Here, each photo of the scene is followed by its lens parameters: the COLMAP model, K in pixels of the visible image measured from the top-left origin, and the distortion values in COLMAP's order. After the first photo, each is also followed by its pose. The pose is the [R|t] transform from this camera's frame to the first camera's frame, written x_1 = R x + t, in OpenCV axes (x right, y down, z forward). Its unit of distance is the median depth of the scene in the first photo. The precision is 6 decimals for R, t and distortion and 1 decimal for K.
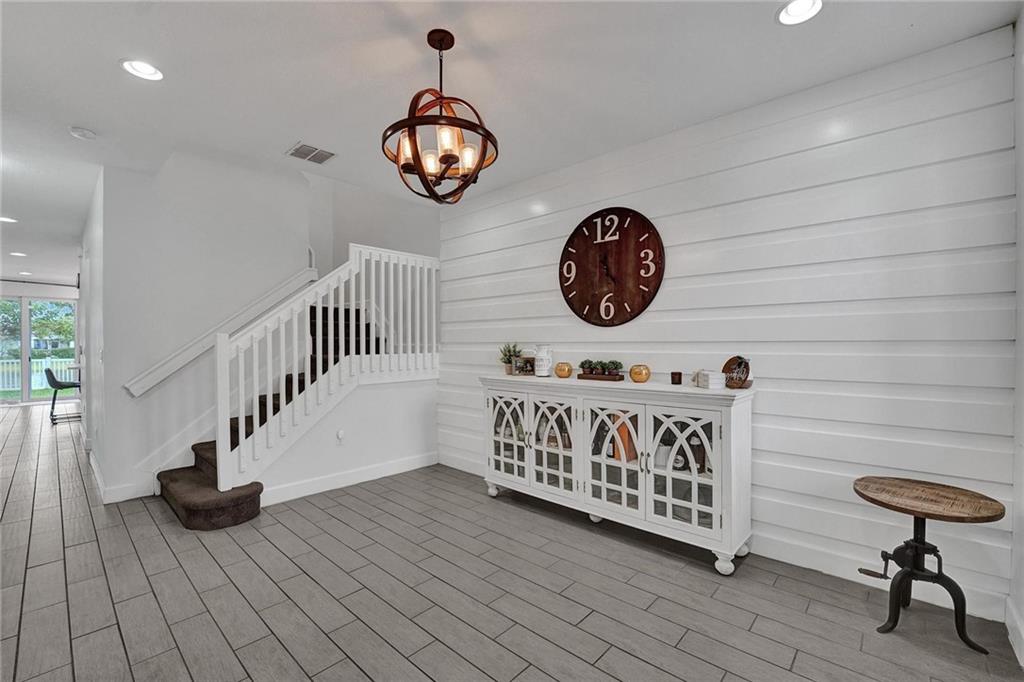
lens RADIAL K [[432.1, 0, 510.0], [0, 432.1, 345.3], [0, 0, 1]] dist [-0.027394, 0.000031]
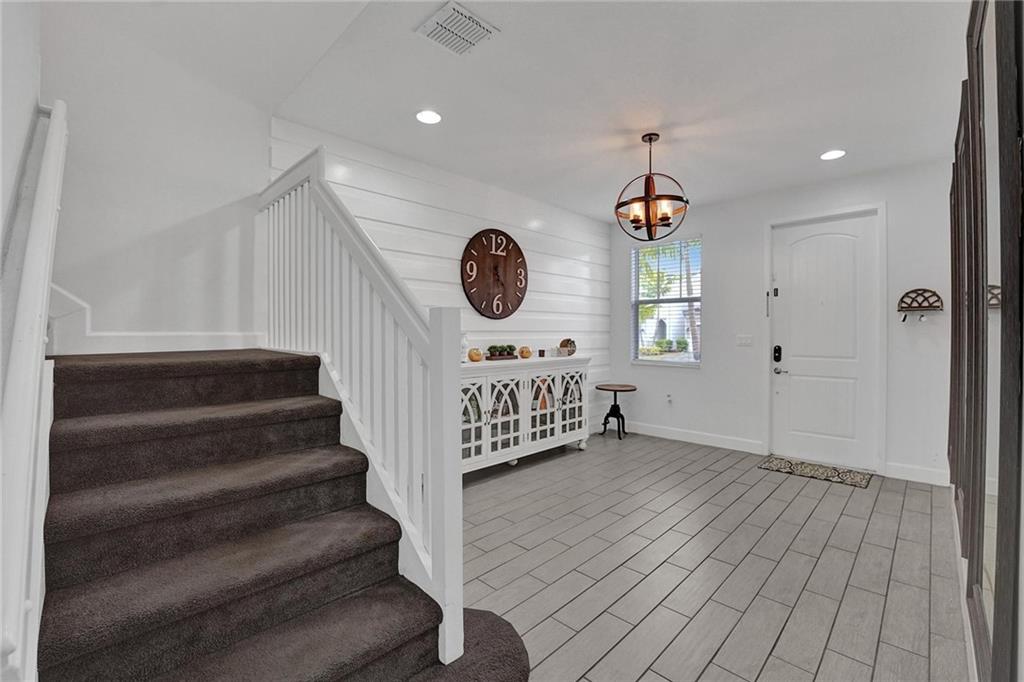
lens RADIAL K [[429.4, 0, 519.5], [0, 429.4, 338.3], [0, 0, 1]] dist [-0.029421, 0.000223]
pose [[0.039217, -0.006260, 0.999211, -1.107528], [0.010246, 0.999930, 0.005863, 0.007359], [-0.999178, 0.010008, 0.039278, 0.906091]]
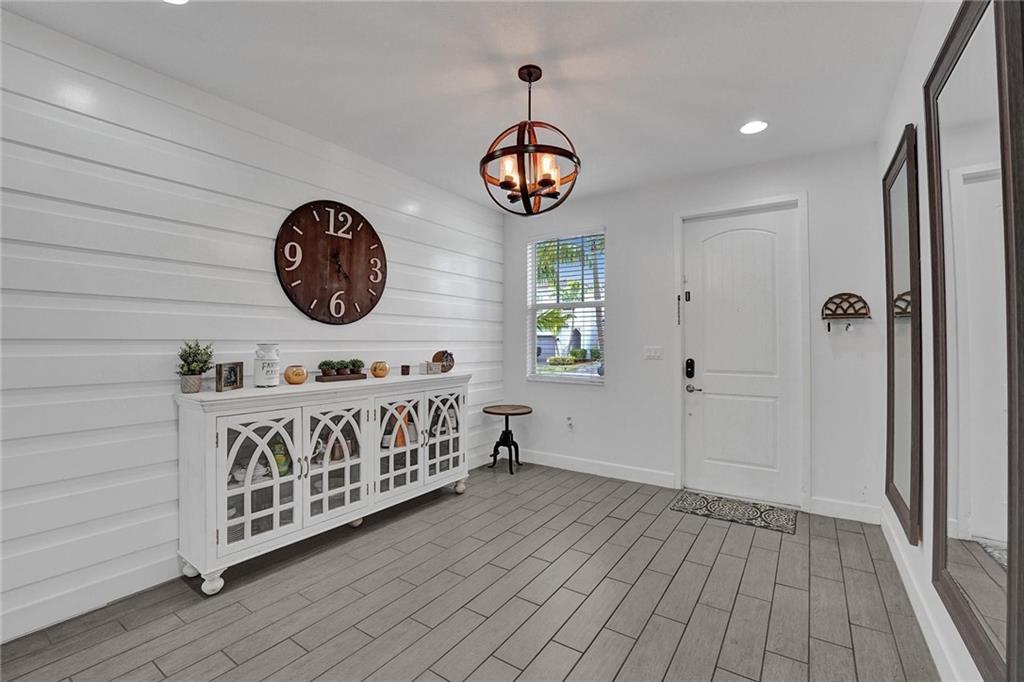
lens RADIAL K [[429.4, 0, 519.5], [0, 429.4, 338.3], [0, 0, 1]] dist [-0.029421, 0.000223]
pose [[-0.142505, 0.014376, 0.989690, -0.792506], [0.008568, 0.999875, -0.013290, 0.002789], [-0.989757, 0.006586, -0.142611, 0.754701]]
